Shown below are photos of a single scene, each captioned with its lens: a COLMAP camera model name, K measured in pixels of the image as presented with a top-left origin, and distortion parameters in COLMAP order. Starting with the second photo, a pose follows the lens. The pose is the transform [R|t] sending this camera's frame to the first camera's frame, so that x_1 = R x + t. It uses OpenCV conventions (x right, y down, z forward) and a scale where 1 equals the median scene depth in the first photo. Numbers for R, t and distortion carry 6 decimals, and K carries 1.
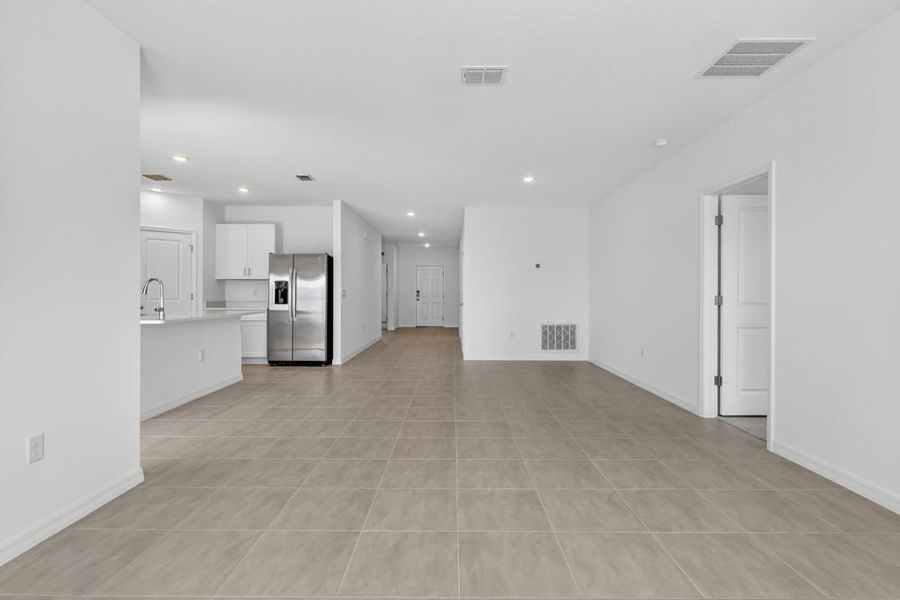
lens RADIAL K [[428.8, 0, 449.4], [0, 428.8, 299.1], [0, 0, 1]] dist [0.002733, -0.000396]
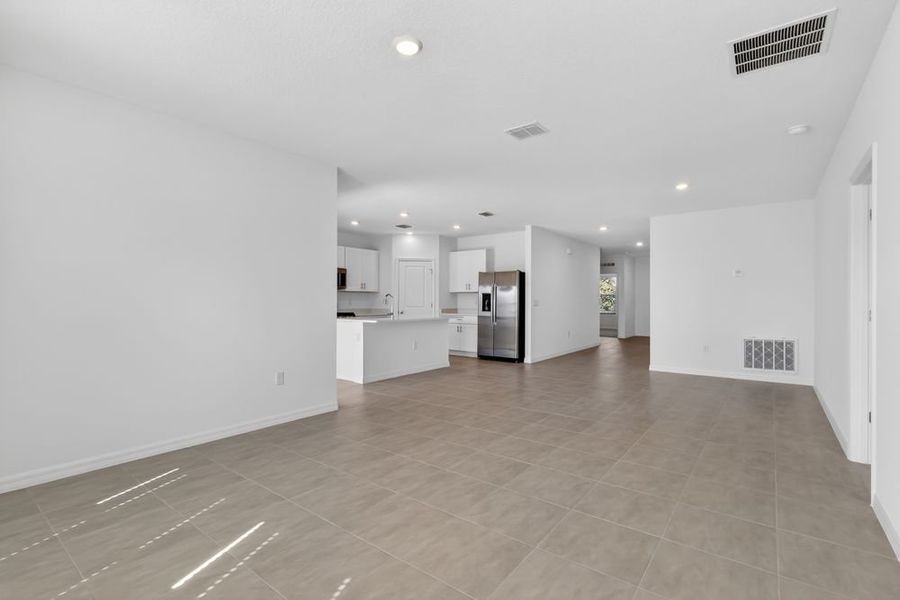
lens RADIAL K [[399.6, 0, 453.0], [0, 399.6, 301.9], [0, 0, 1]] dist [-0.001359, -0.000112]
pose [[0.808686, 0.000773, -0.588240, 0.228335], [-0.008327, 0.999914, -0.010134, -0.003789], [0.588181, 0.013094, 0.808623, -0.023488]]
